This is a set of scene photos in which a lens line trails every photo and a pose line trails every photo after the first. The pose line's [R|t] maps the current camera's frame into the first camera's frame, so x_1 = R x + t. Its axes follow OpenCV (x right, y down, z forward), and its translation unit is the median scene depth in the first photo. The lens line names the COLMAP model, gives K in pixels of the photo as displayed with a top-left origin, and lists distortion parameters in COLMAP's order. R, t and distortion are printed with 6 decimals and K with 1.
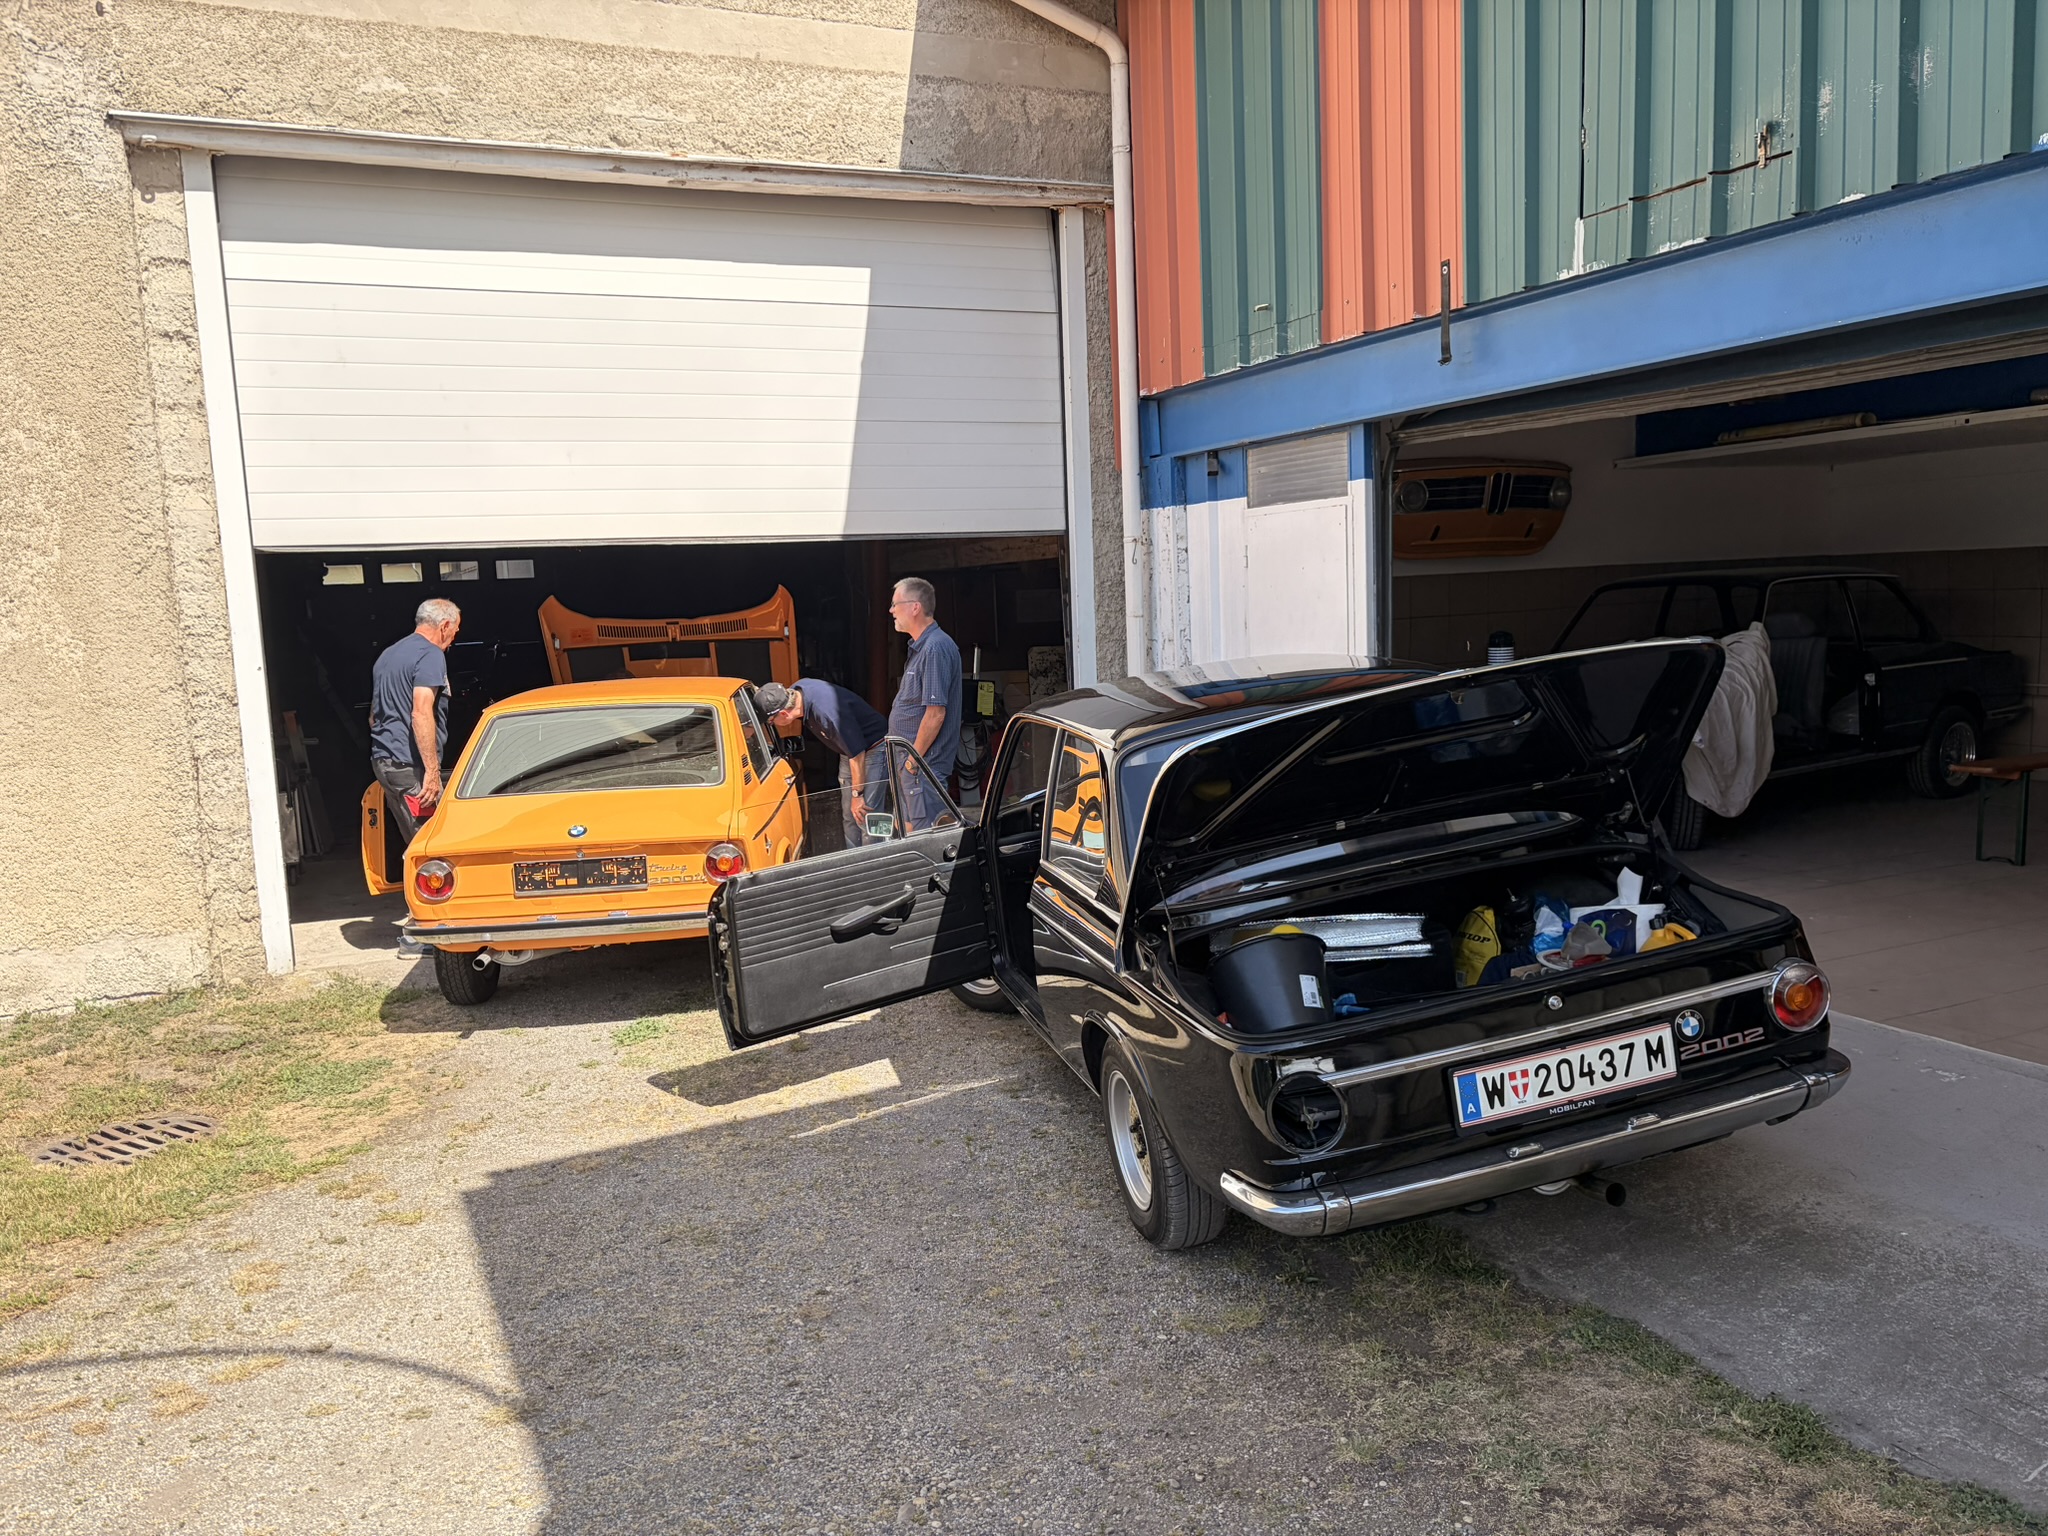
lens RADIAL K [[1560.5, 0, 1067.2], [0, 1560.5, 733.6], [0, 0, 1]] dist [0.038227, -0.041794]
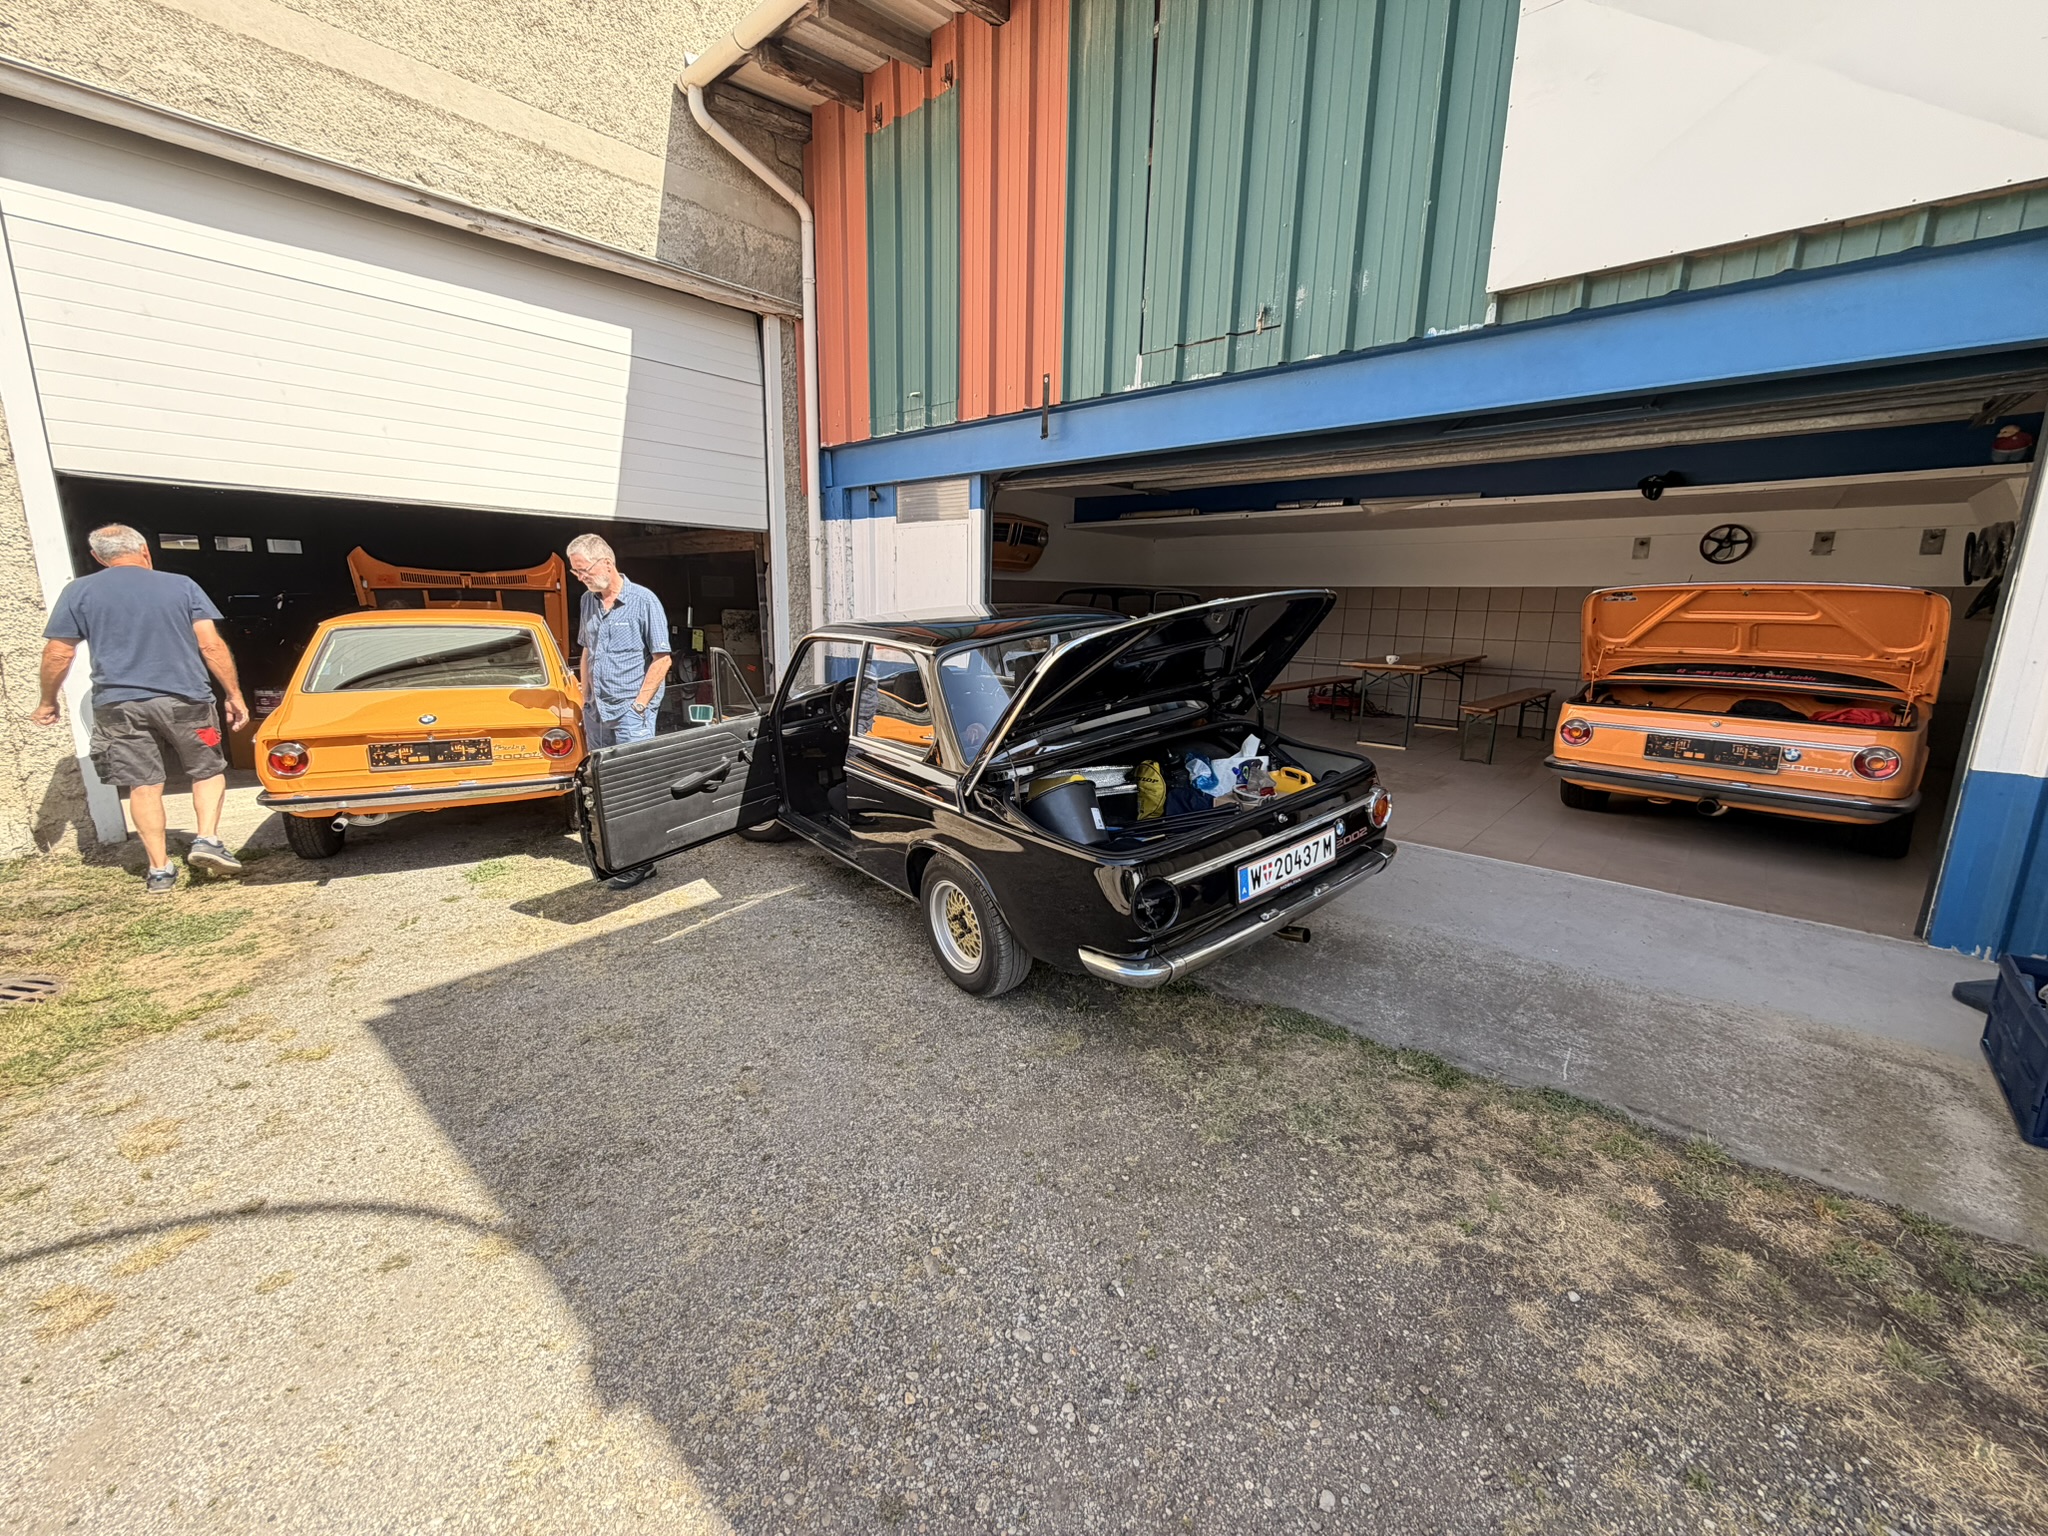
lens RADIAL K [[818.5, 0, 1030.2], [0, 818.5, 751.0], [0, 0, 1]] dist [0.000444, -0.000994]
pose [[0.918490, -0.014260, 0.395187, -0.127965], [-0.019760, 0.996446, 0.081882, 0.024219], [-0.394950, -0.083016, 0.914944, 0.200442]]
